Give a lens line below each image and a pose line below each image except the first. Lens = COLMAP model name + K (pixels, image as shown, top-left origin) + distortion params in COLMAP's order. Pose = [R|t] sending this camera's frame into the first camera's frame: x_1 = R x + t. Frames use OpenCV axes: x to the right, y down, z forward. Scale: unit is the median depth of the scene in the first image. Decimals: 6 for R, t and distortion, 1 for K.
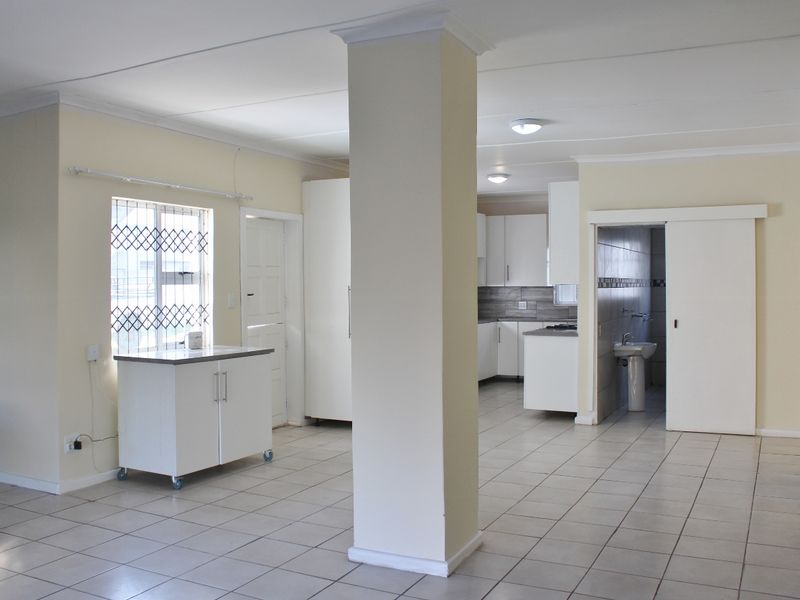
lens RADIAL K [[730.7, 0, 377.2], [0, 730.7, 304.3], [0, 0, 1]] dist [-0.093359, 0.000000]
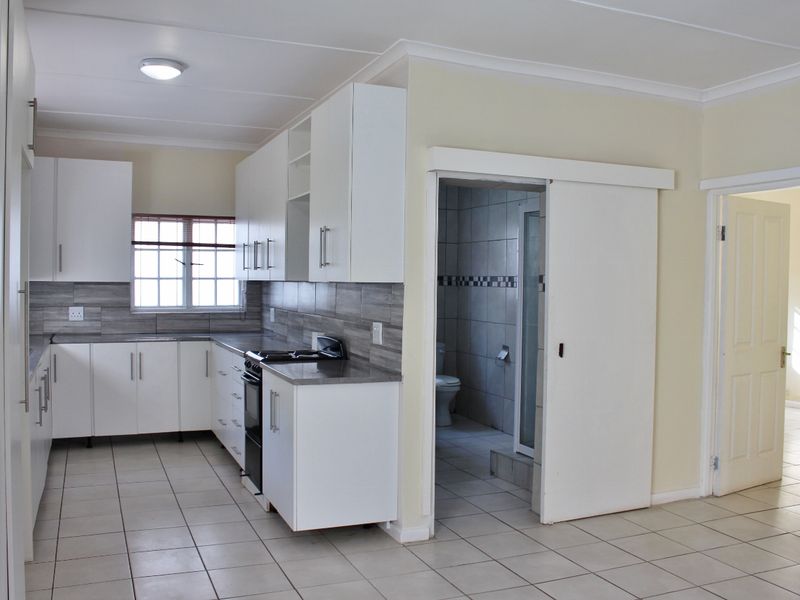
lens RADIAL K [[730.7, 0, 375.9], [0, 730.7, 299.3], [0, 0, 1]] dist [-0.093359, 0.000000]
pose [[0.628621, -0.008639, 0.777664, -0.162303], [0.005616, 0.999963, 0.006569, -0.020855], [-0.777692, 0.000238, 0.628646, 0.734880]]
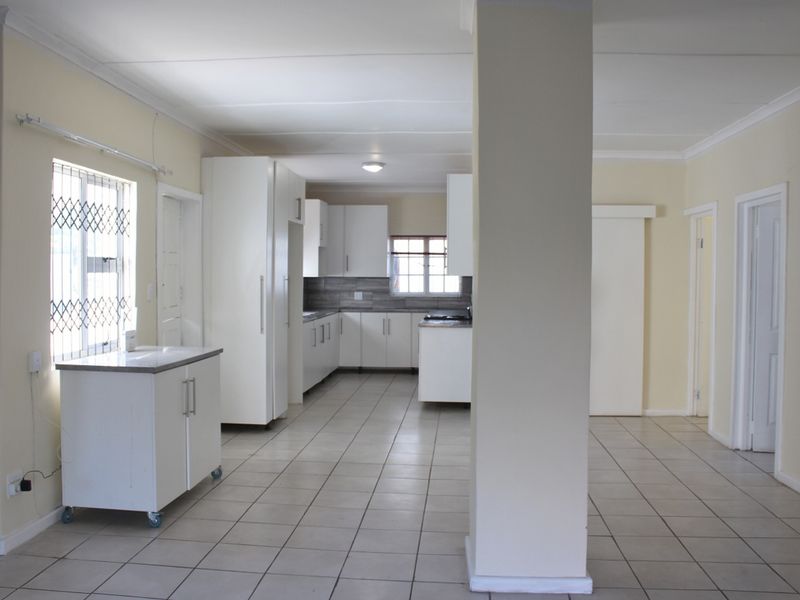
lens RADIAL K [[730.7, 0, 370.3], [0, 730.7, 291.1], [0, 0, 1]] dist [-0.093359, 0.000000]
pose [[0.924785, 0.002464, 0.380482, -0.267476], [-0.001638, 0.999996, -0.002493, -0.004472], [-0.380487, 0.001683, 0.924785, 0.123537]]
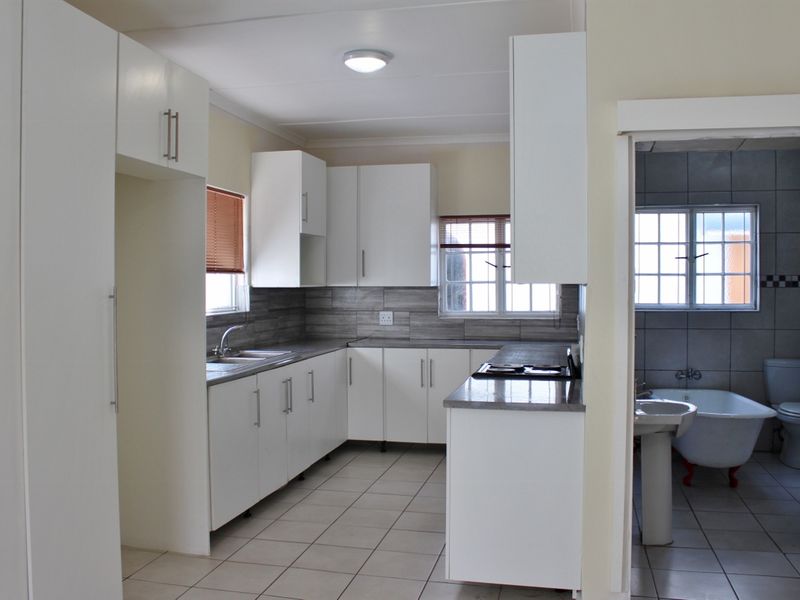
lens RADIAL K [[738.5, 0, 392.8], [0, 738.5, 293.5], [0, 0, 1]] dist [-0.106195, 0.000000]
pose [[0.962318, -0.000805, 0.271924, 0.067548], [0.004015, 0.999929, -0.011249, -0.019667], [-0.271896, 0.011917, 0.962253, 0.686529]]
